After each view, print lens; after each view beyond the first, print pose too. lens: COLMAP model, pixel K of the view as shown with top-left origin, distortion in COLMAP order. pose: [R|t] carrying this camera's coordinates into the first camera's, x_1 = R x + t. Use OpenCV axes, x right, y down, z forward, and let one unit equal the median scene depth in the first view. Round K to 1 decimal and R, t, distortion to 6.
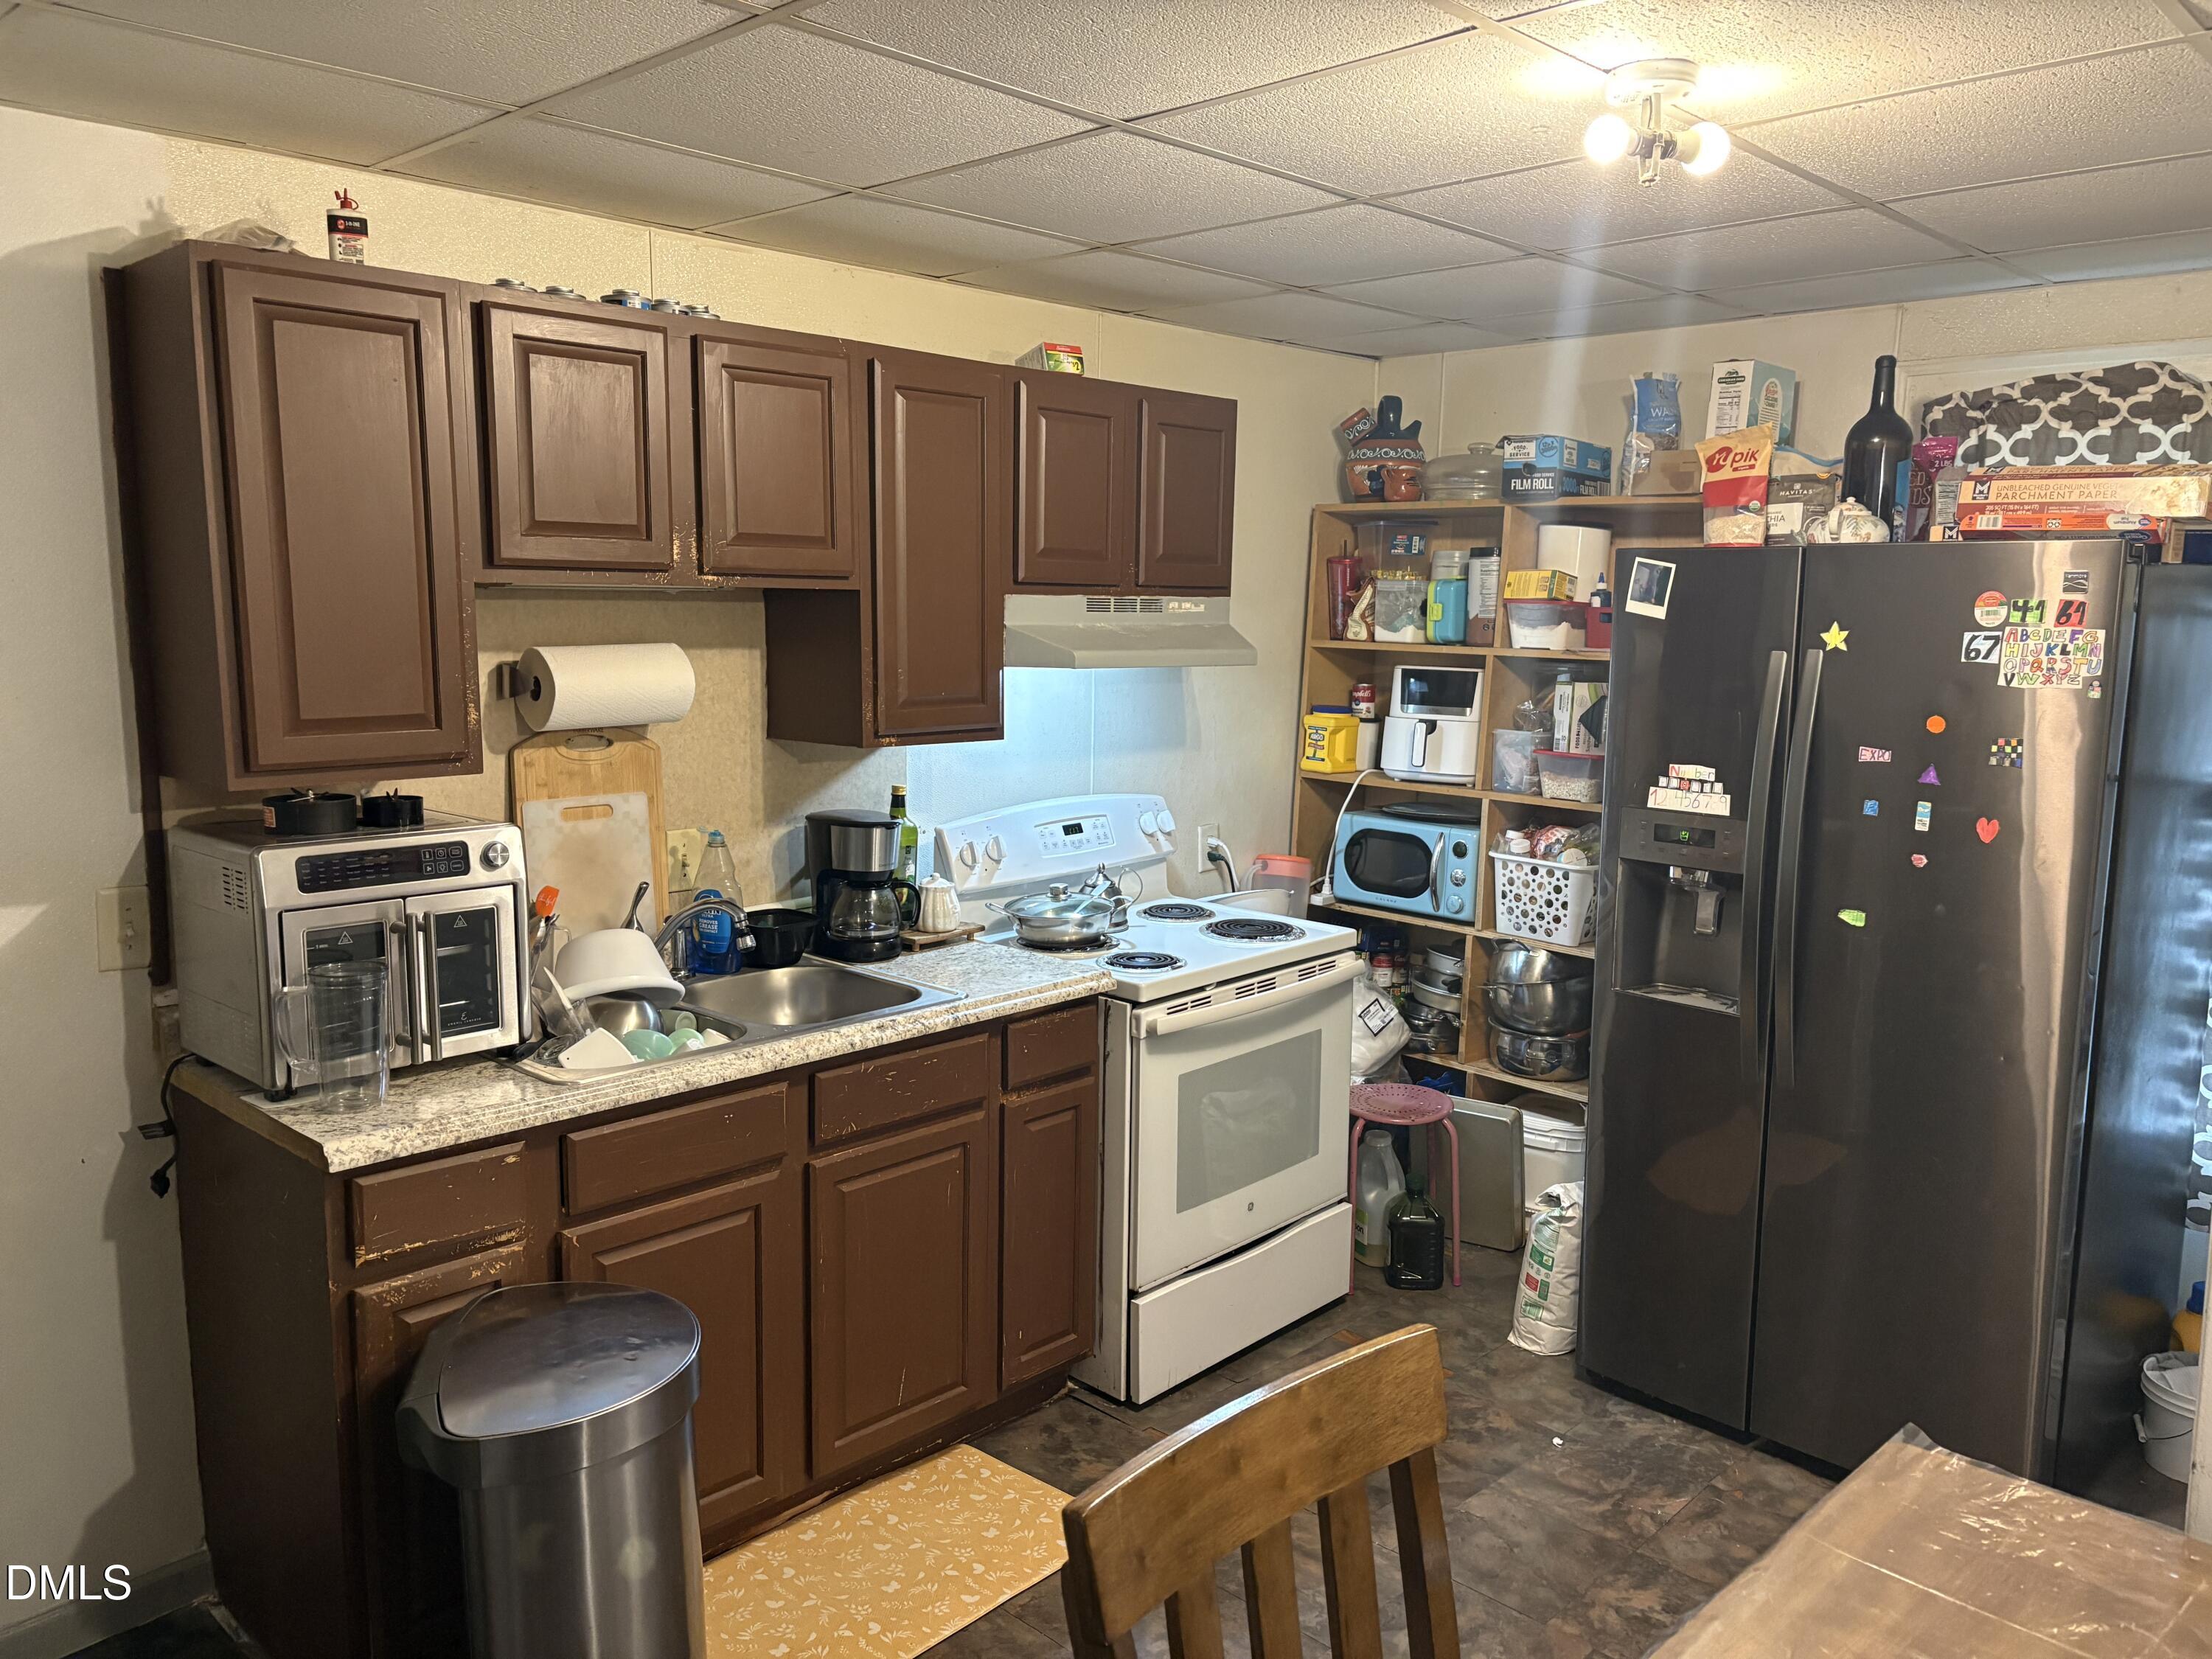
lens RADIAL K [[1679.6, 0, 1116.0], [0, 1679.6, 830.9], [0, 0, 1]] dist [0.043592, -0.043330]
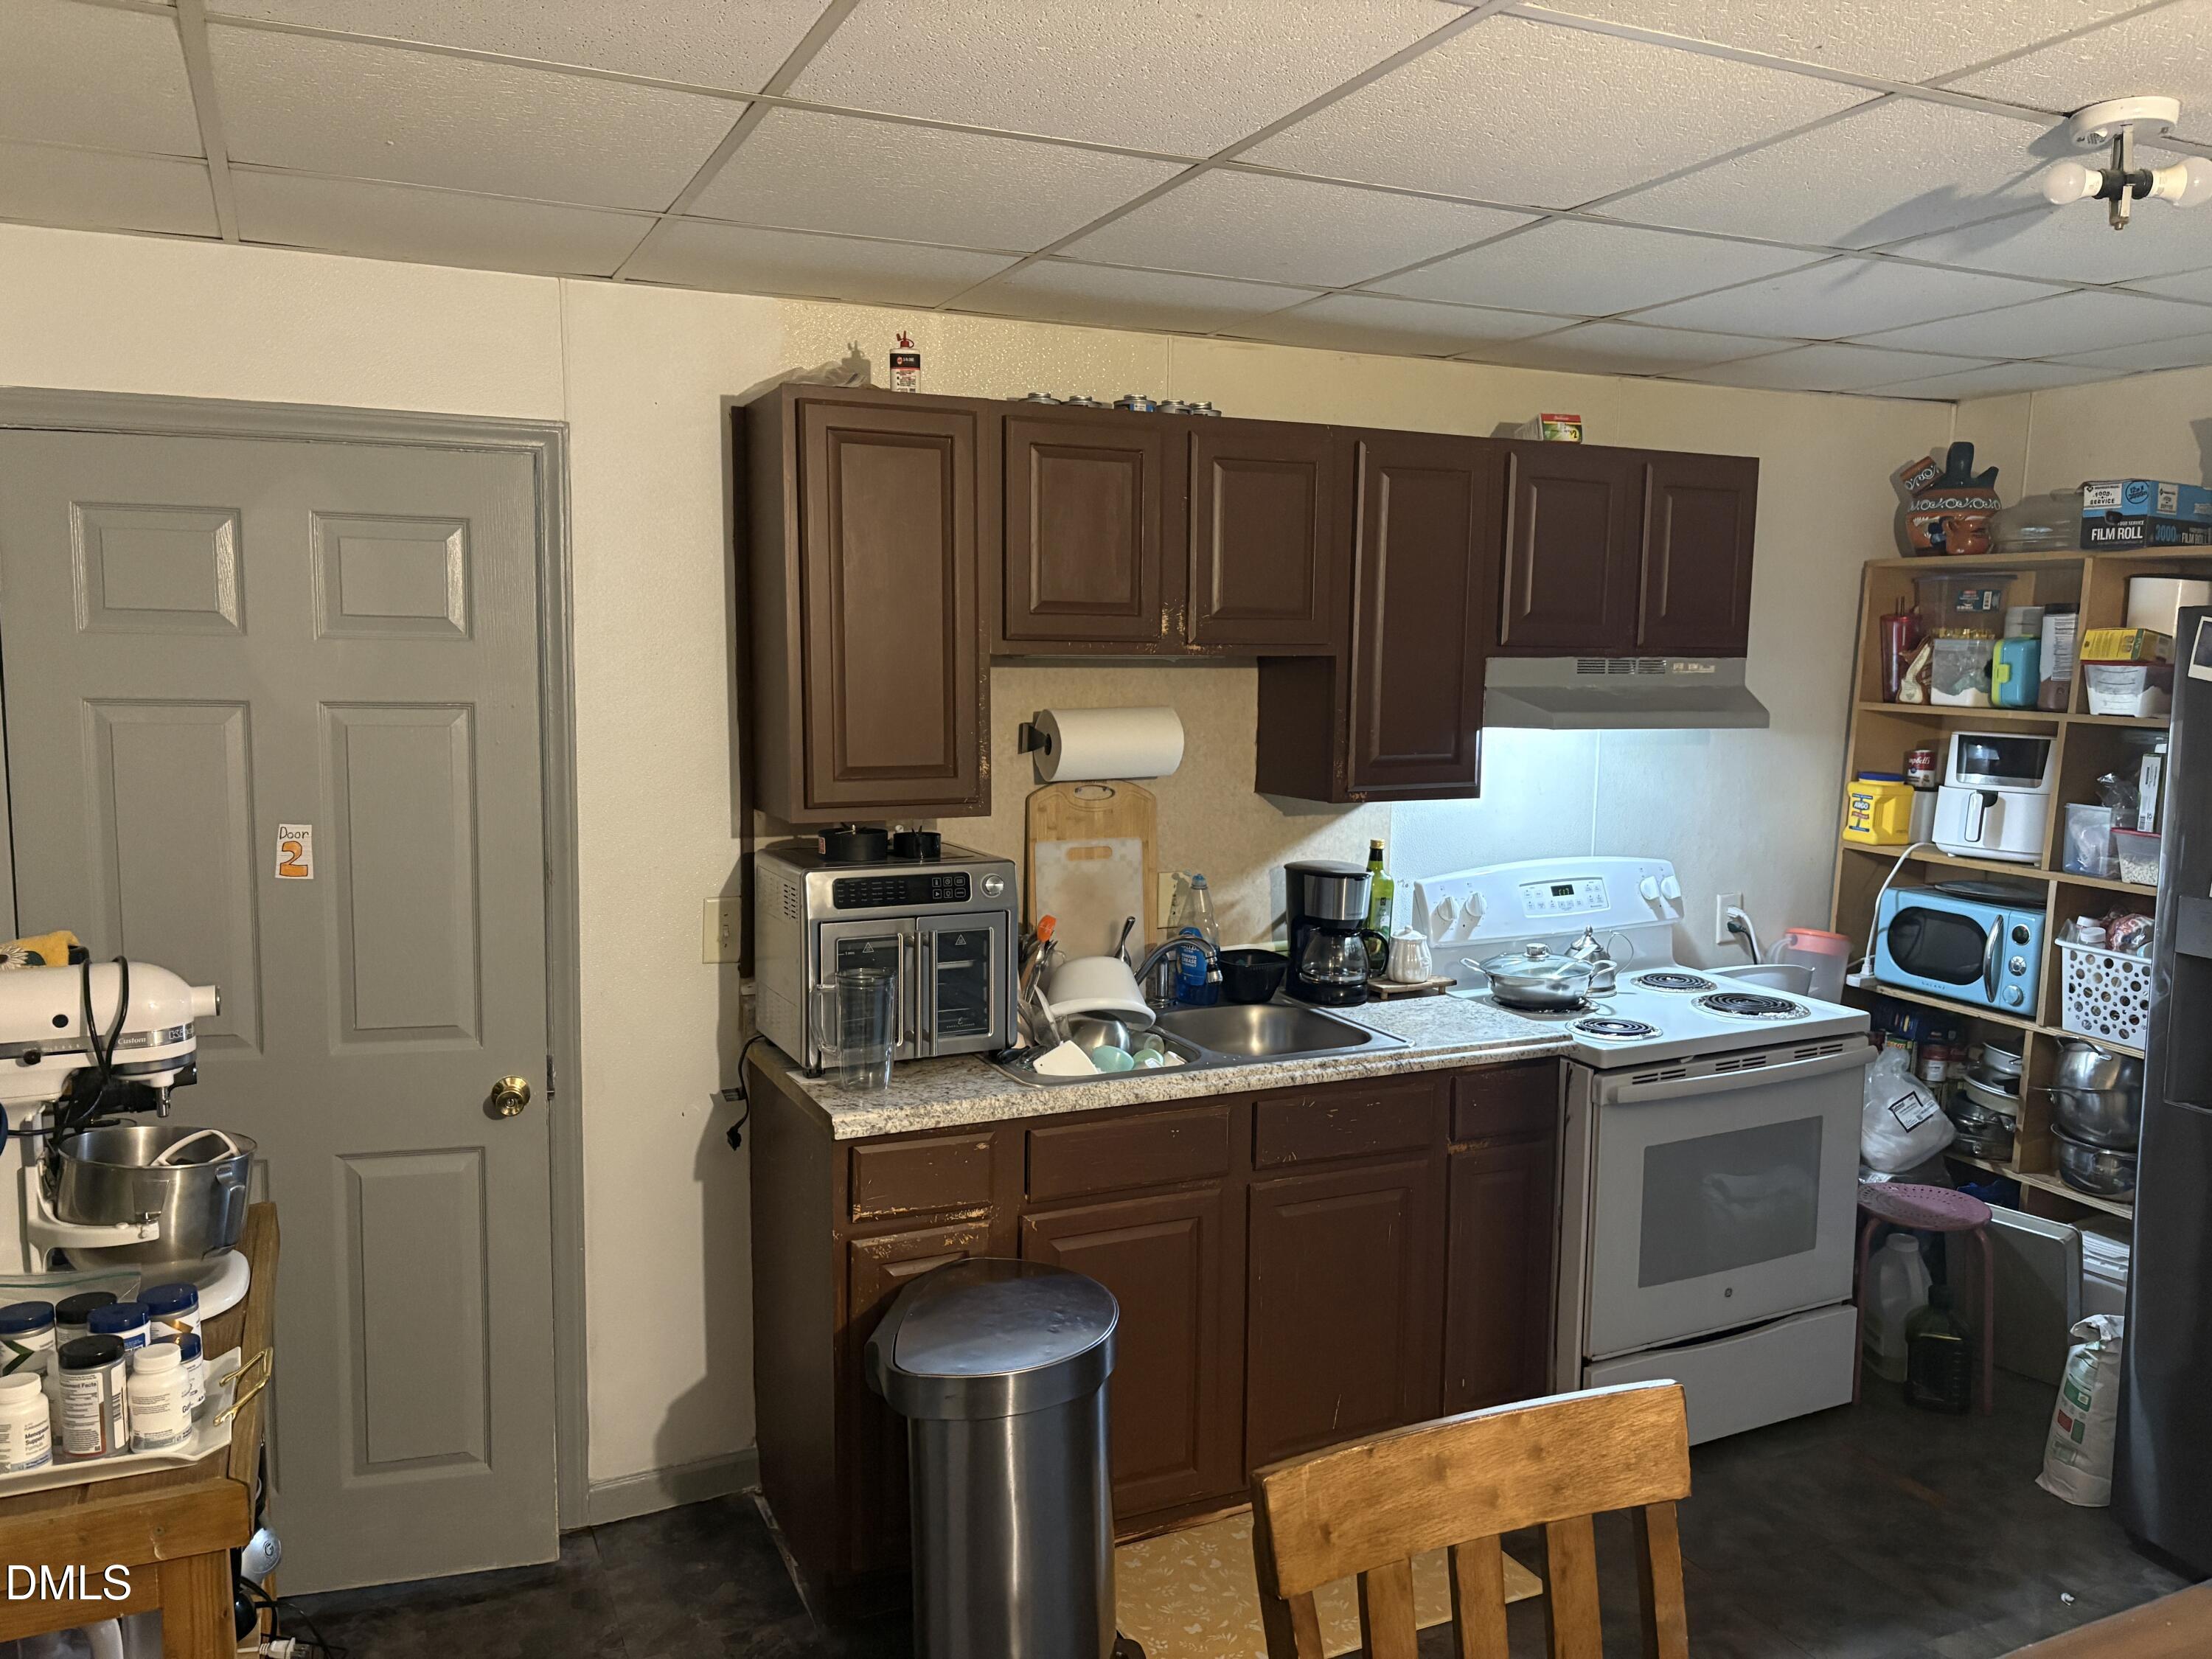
lens RADIAL K [[1679.6, 0, 1100.9], [0, 1679.6, 823.7], [0, 0, 1]] dist [0.043592, -0.043330]
pose [[0.930025, 0.034376, -0.365885, 0.100858], [-0.047709, 0.998484, -0.027460, -0.000145], [0.364387, 0.042995, 0.930255, -0.043546]]
